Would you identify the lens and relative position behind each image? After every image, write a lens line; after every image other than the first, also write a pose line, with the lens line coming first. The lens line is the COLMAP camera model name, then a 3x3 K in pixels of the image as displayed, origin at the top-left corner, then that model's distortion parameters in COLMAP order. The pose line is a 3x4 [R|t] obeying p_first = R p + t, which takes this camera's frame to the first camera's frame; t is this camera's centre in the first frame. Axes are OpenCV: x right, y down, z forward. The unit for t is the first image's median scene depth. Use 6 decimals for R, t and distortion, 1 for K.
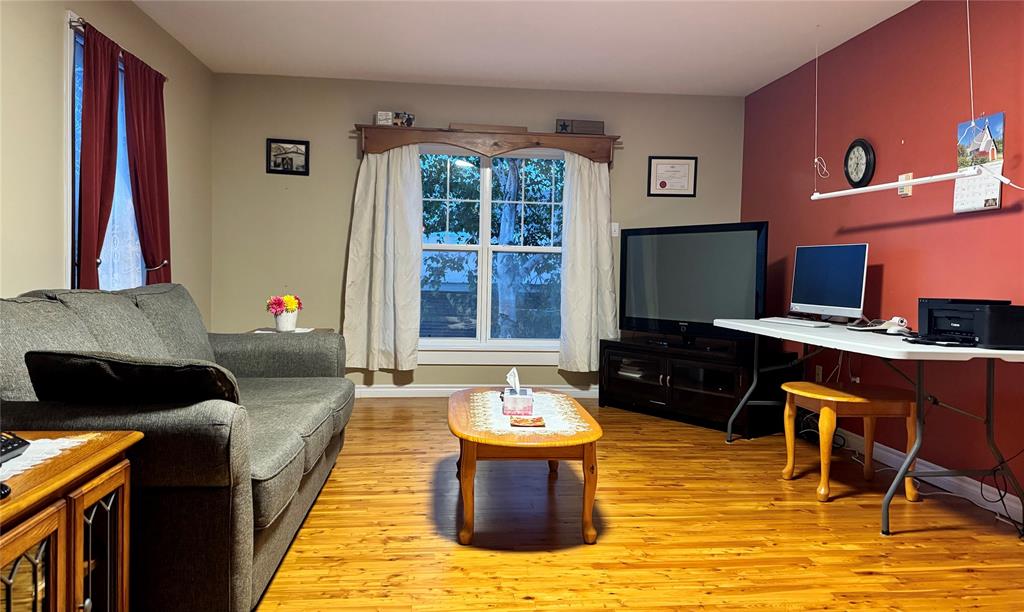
lens RADIAL K [[718.5, 0, 494.7], [0, 718.5, 293.3], [0, 0, 1]] dist [0.022415, -0.040166]
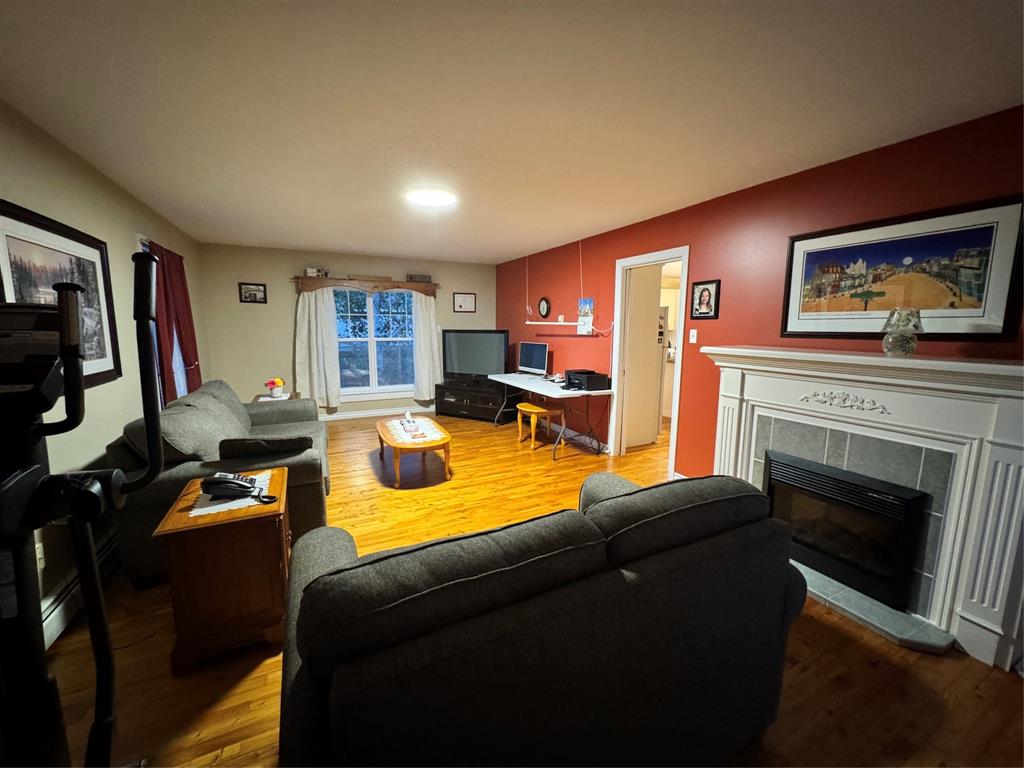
lens RADIAL K [[408.3, 0, 508.0], [0, 408.3, 387.3], [0, 0, 1]] dist [-0.002161, -0.000305]
pose [[0.931860, -0.070318, 0.355940, -0.103090], [0.024781, 0.991084, 0.130917, -0.101419], [-0.361972, -0.113176, 0.925293, -0.230589]]
